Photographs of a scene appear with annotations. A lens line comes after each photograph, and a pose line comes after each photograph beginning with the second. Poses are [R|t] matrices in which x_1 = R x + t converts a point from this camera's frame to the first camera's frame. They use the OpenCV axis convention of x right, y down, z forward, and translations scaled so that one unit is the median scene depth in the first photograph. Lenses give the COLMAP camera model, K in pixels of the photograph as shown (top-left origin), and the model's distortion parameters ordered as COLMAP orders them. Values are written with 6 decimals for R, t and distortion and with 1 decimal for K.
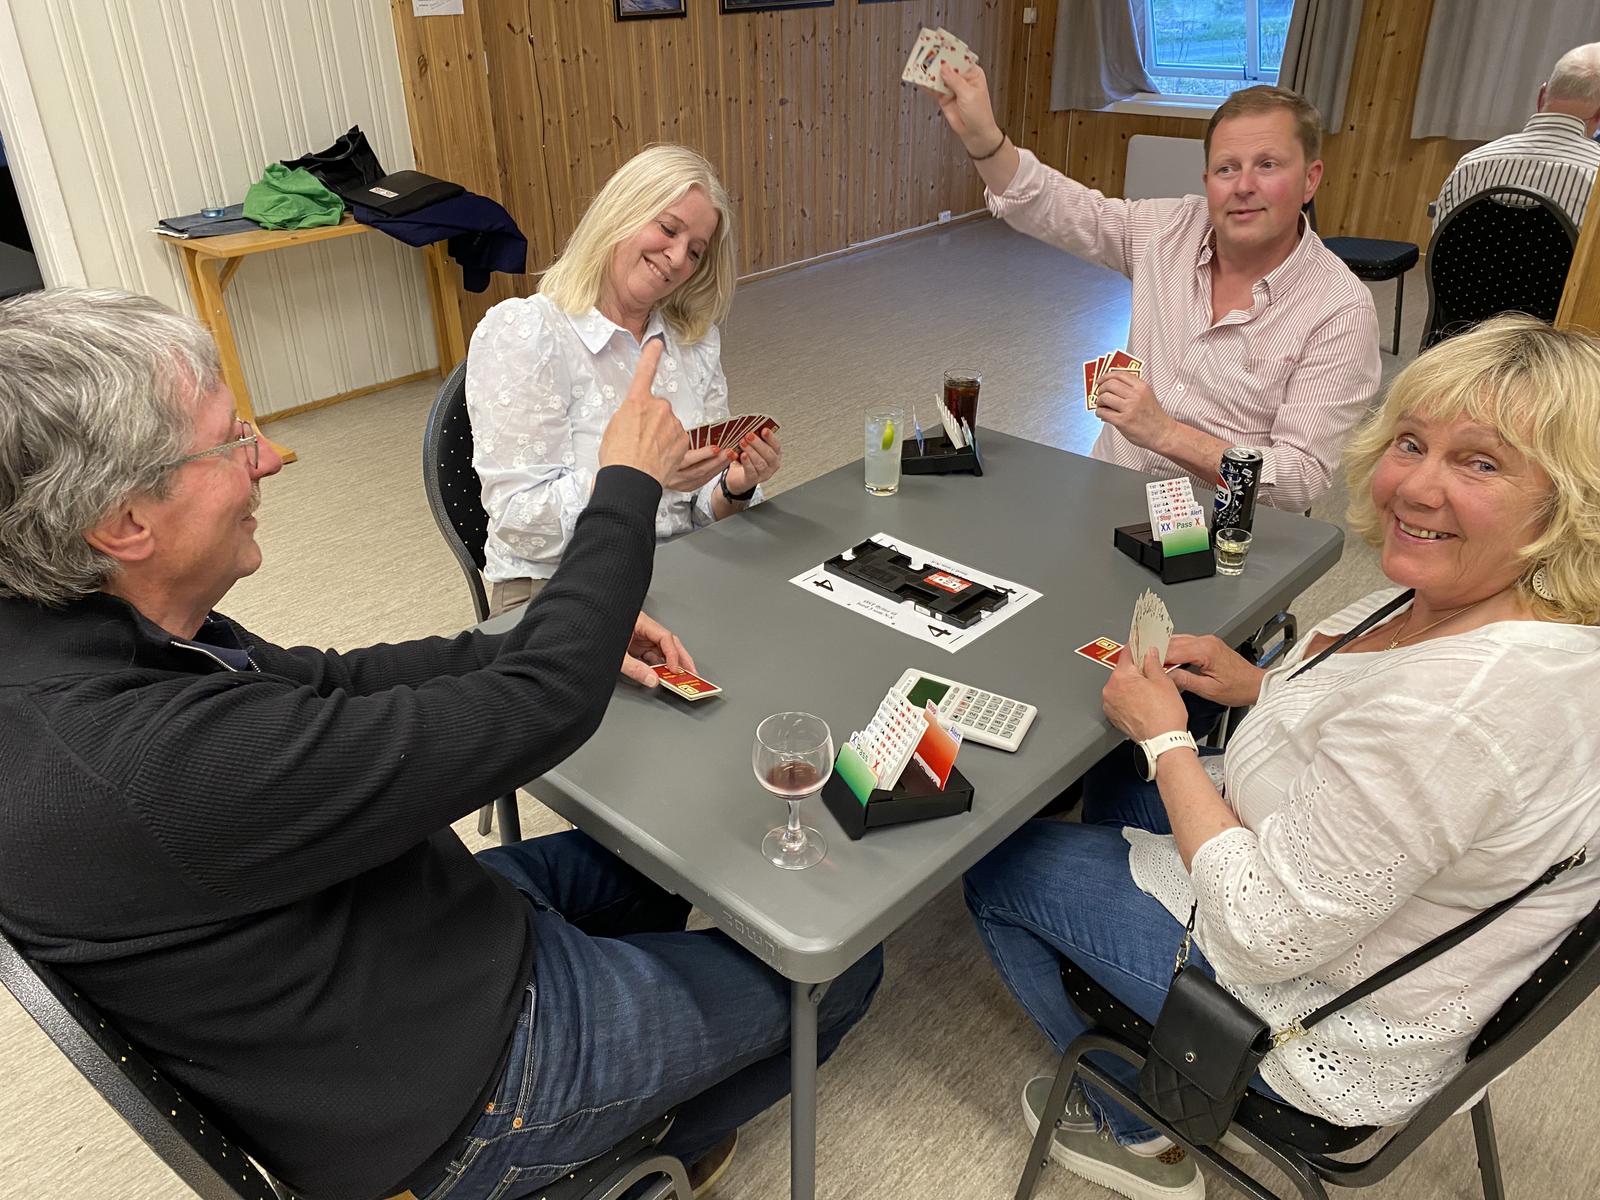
lens RADIAL K [[1234.0, 0, 798.2], [0, 1234.0, 595.8], [0, 0, 1]] dist [0.014194, -0.013321]
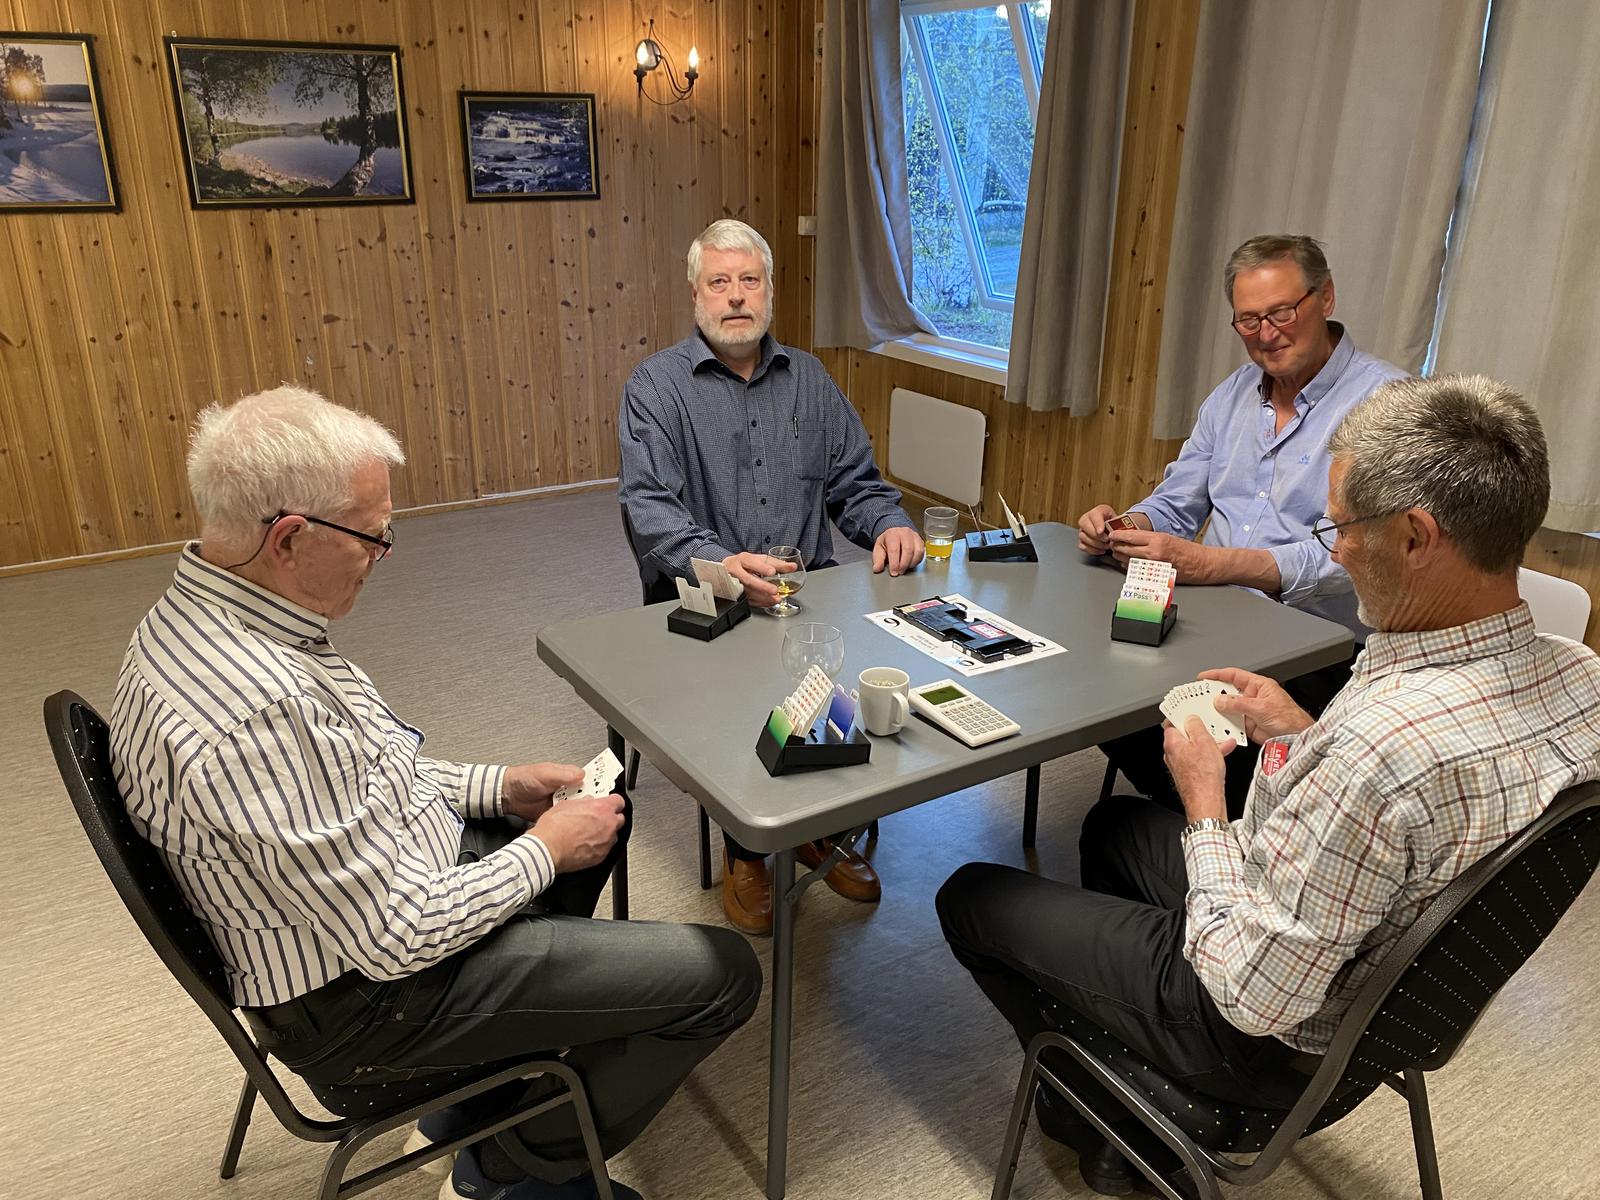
lens RADIAL K [[1234.0, 0, 801.3], [0, 1234.0, 601.5], [0, 0, 1]] dist [0.014194, -0.013321]
pose [[0.959690, 0.123515, -0.252466, 0.475827], [-0.153215, 0.982965, -0.101513, -0.183615], [0.235627, 0.136102, 0.962266, 0.329853]]
